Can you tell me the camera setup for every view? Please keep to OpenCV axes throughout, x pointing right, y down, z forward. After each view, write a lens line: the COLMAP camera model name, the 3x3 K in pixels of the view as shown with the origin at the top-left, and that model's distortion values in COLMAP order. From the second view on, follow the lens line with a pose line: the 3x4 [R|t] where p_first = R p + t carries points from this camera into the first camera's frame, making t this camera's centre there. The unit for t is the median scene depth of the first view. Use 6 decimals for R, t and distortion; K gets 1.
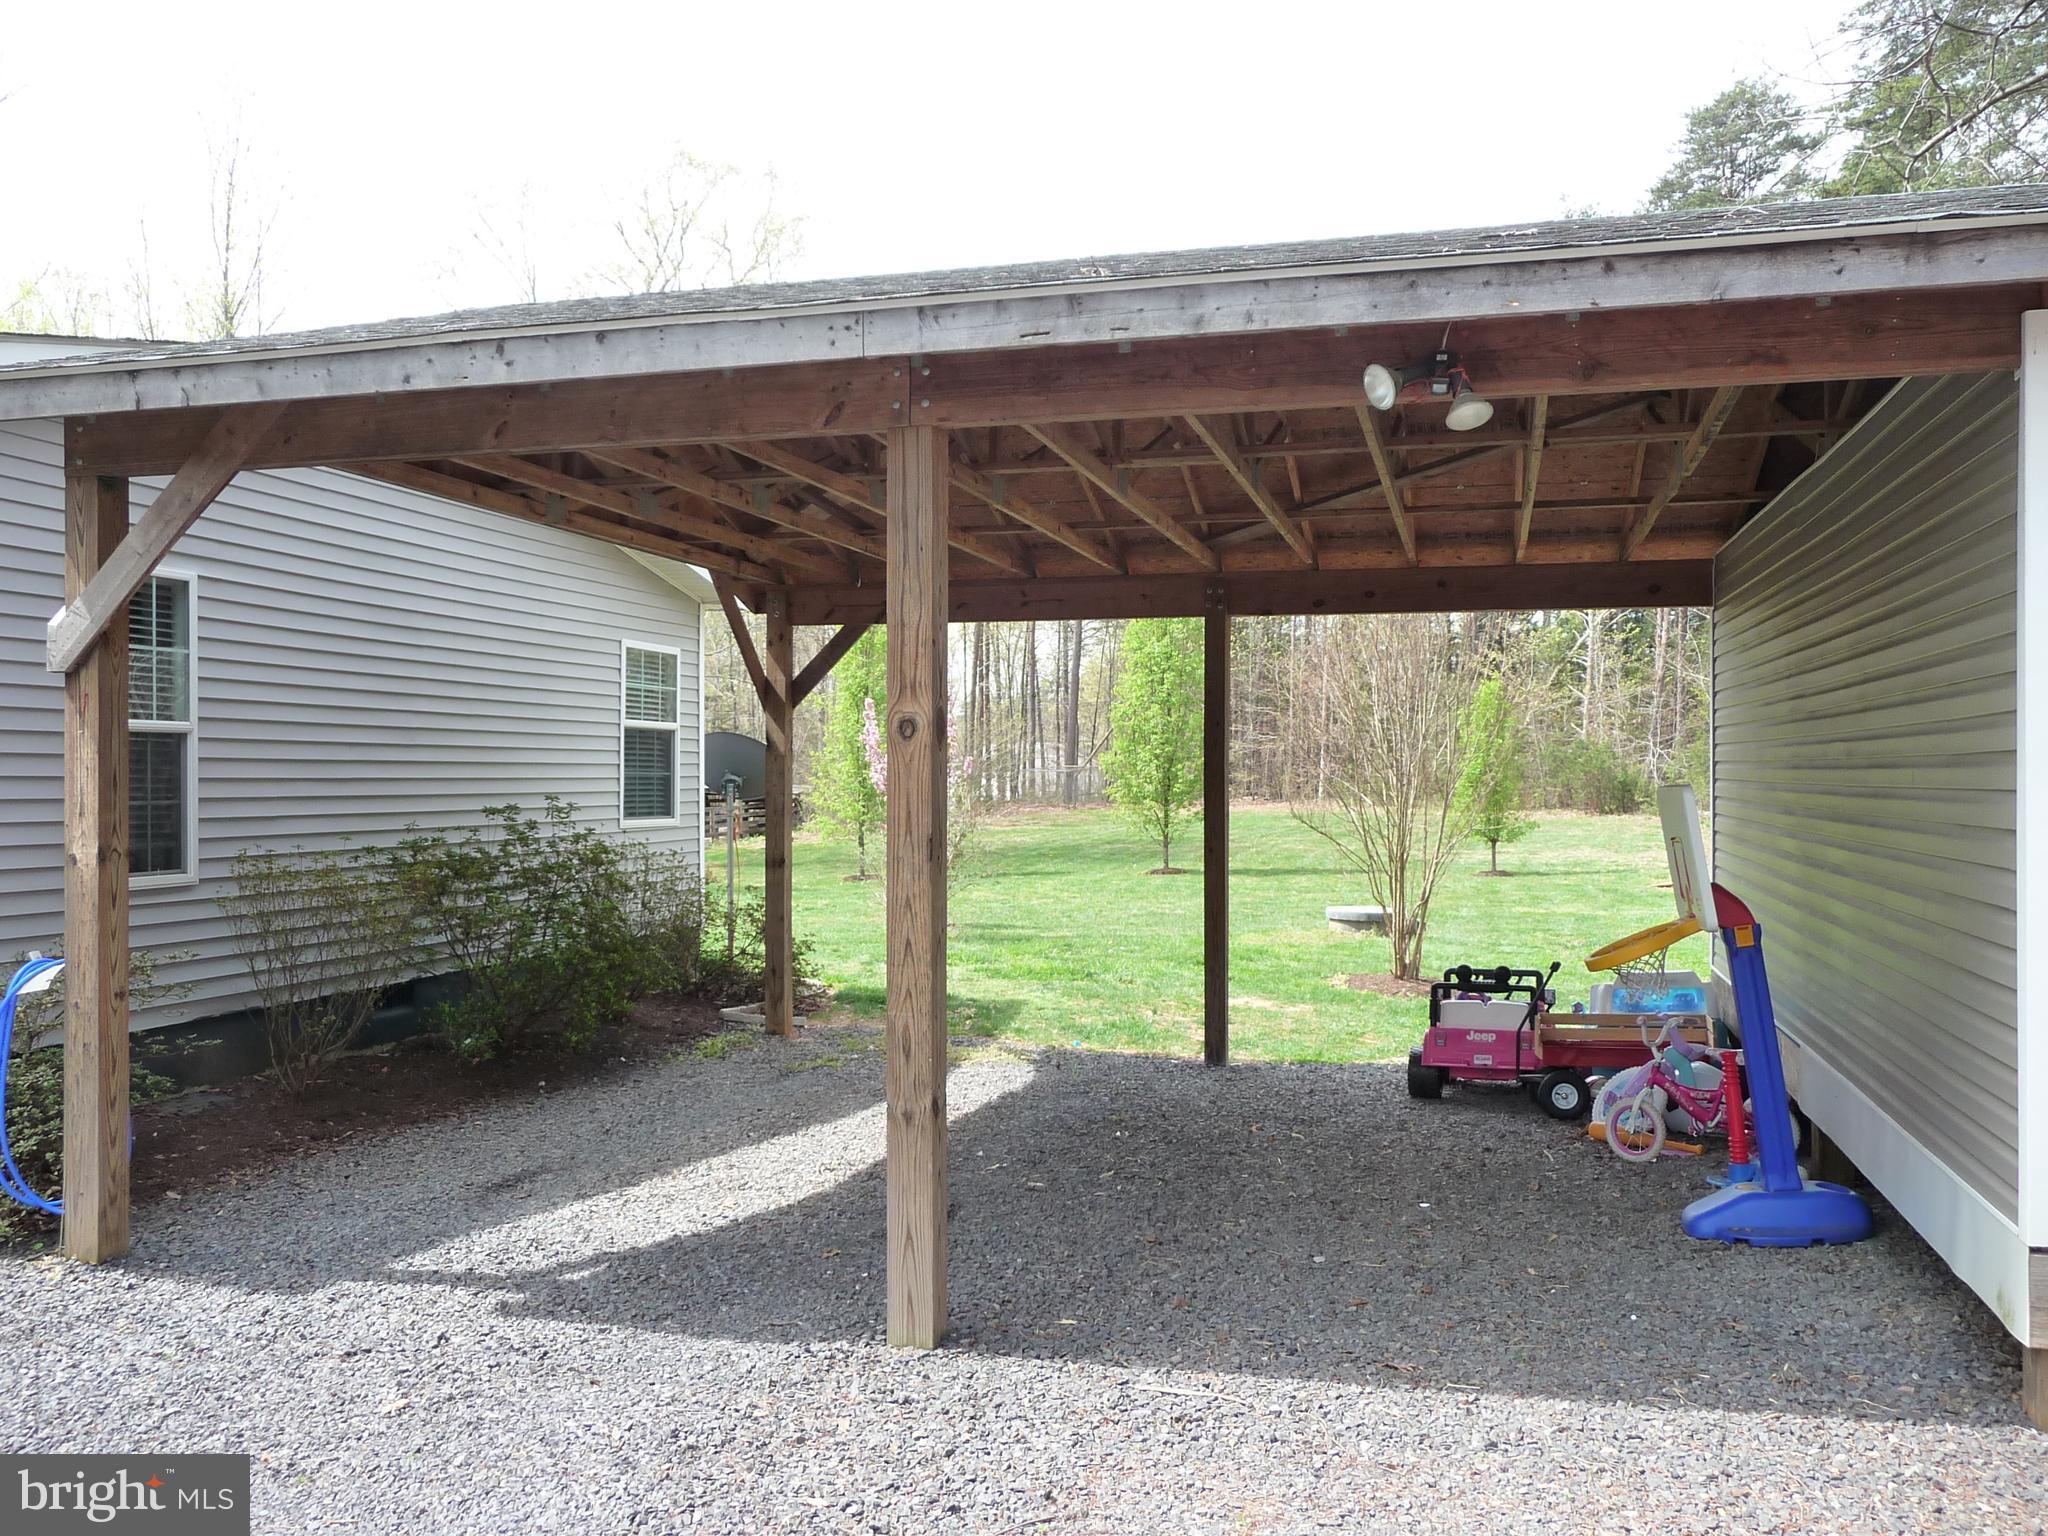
lens RADIAL K [[1710.7, 0, 1023.2], [0, 1710.7, 774.0], [0, 0, 1]] dist [-0.050896, 0.052056]
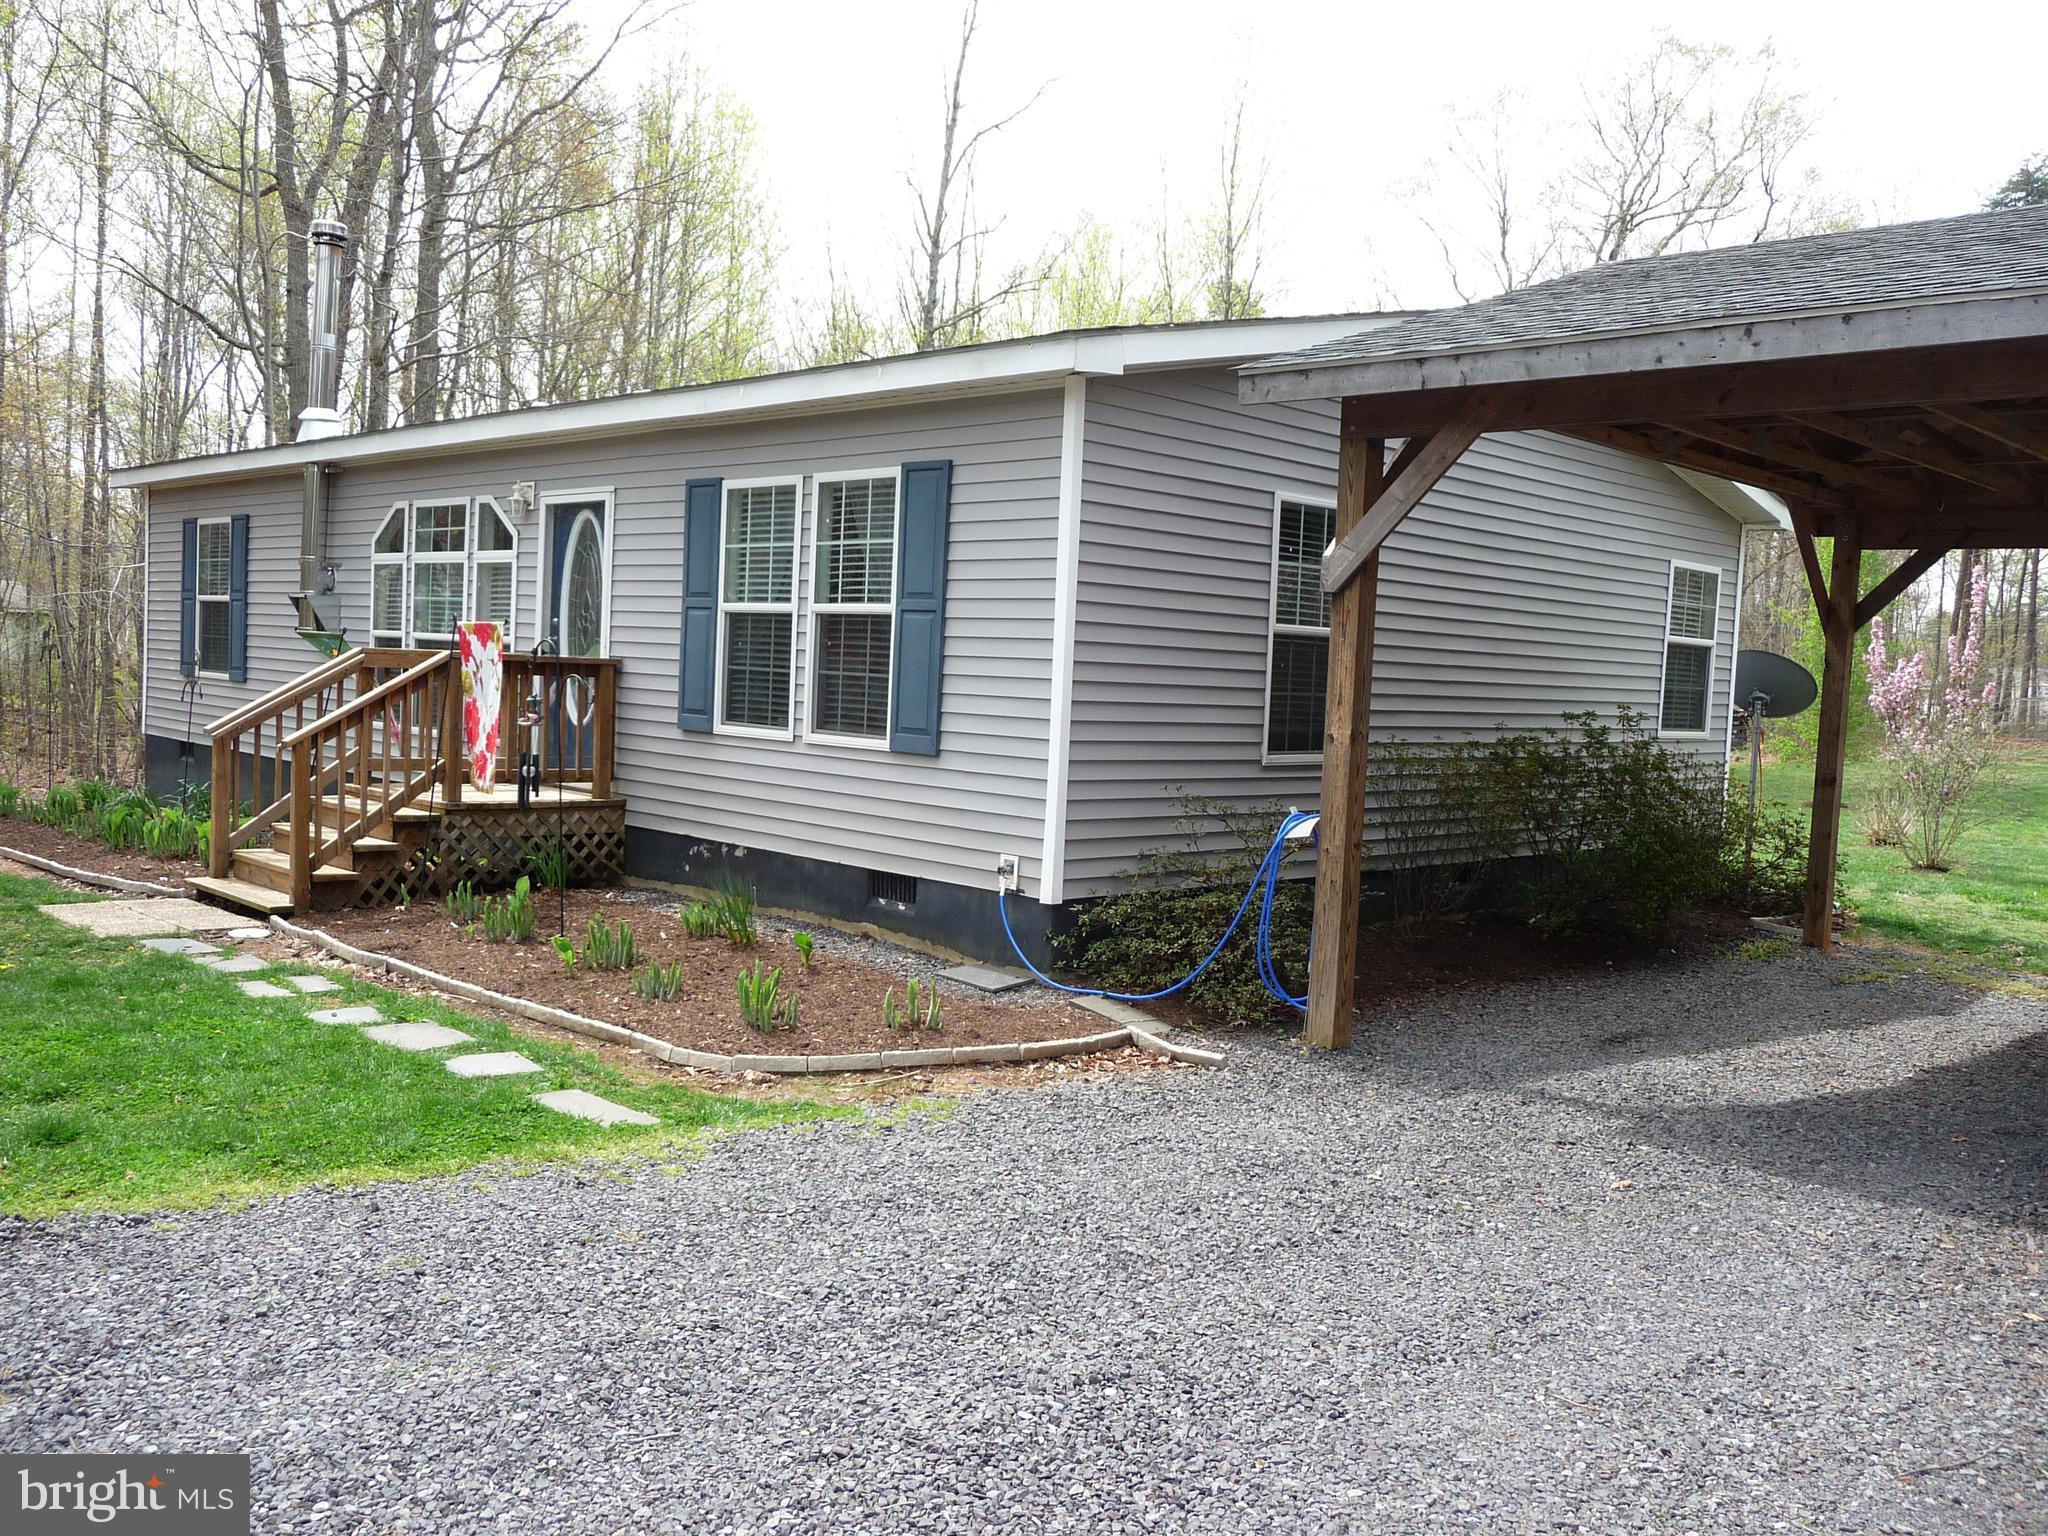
lens RADIAL K [[1710.7, 0, 1023.2], [0, 1710.7, 774.0], [0, 0, 1]] dist [-0.050896, 0.052056]
pose [[0.866221, 0.072219, -0.494415, -0.074945], [-0.044473, 0.996716, 0.067671, 0.000086], [0.497679, -0.036630, 0.866588, -0.155896]]
